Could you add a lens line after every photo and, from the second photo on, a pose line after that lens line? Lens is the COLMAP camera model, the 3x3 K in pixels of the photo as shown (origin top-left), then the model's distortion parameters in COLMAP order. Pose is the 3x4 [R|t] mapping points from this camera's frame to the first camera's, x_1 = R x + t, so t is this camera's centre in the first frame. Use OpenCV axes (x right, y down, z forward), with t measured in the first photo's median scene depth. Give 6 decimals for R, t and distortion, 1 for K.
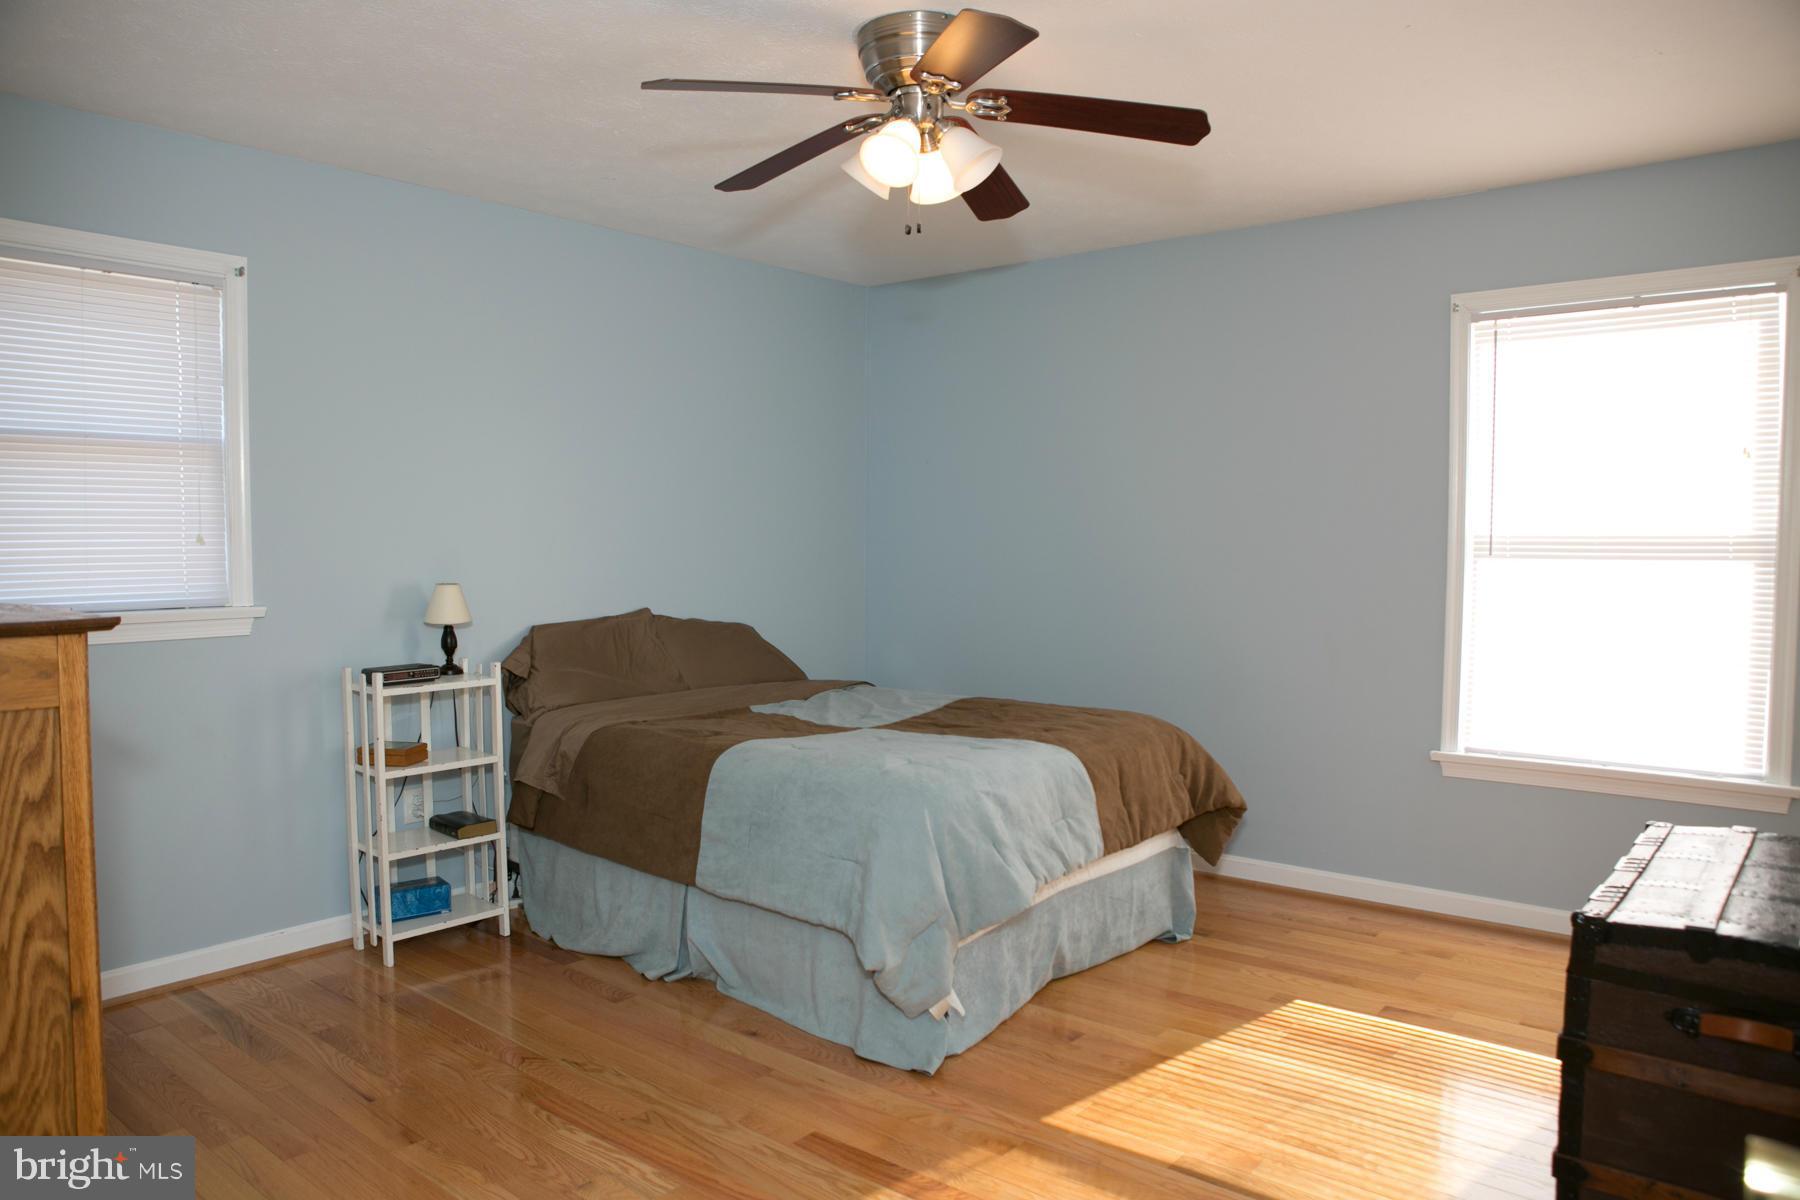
lens RADIAL K [[1242.7, 0, 910.5], [0, 1242.7, 603.9], [0, 0, 1]] dist [-0.033214, 0.008986]
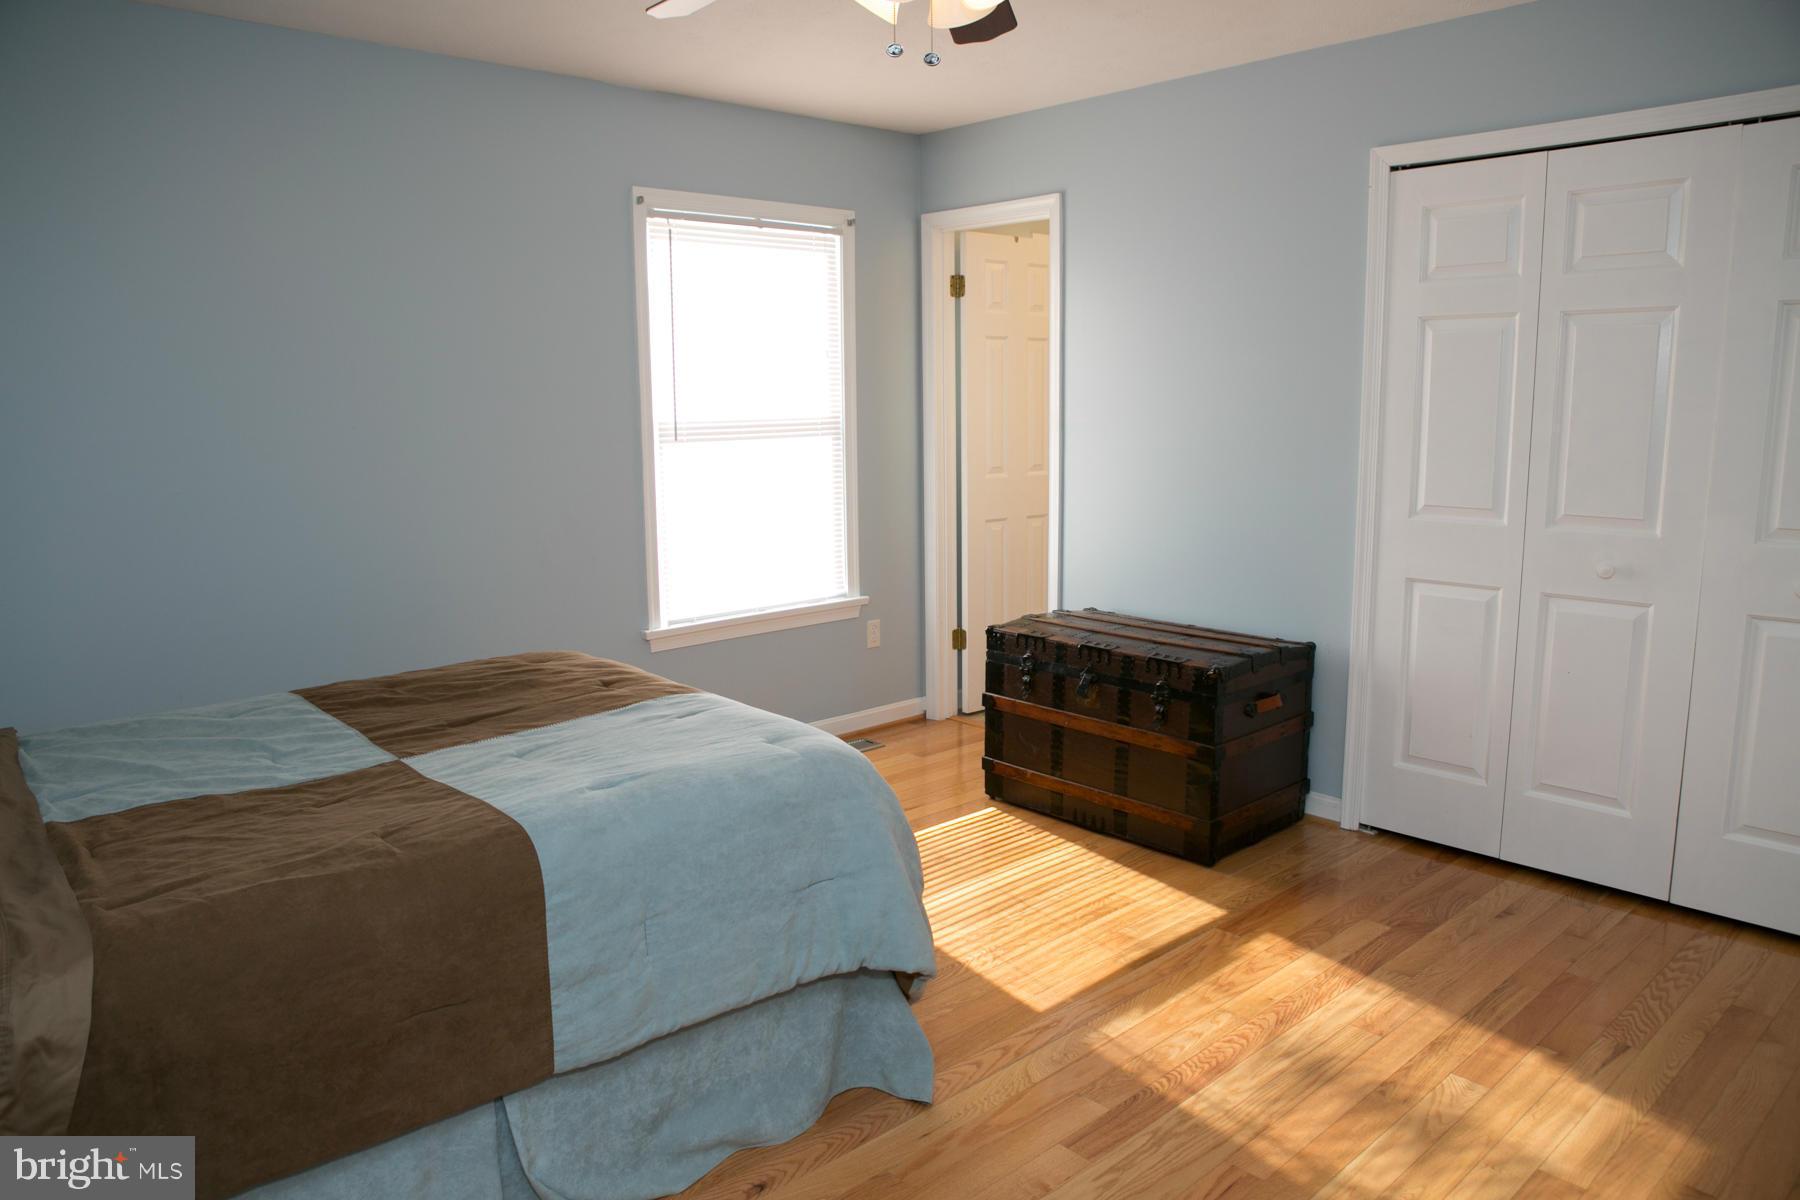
lens RADIAL K [[1242.7, 0, 910.5], [0, 1242.7, 589.5], [0, 0, 1]] dist [-0.033214, 0.008986]
pose [[0.138095, -0.157986, 0.977737, -0.624495], [0.064778, 0.986523, 0.150257, -0.065060], [-0.988298, 0.042586, 0.146468, 0.686922]]
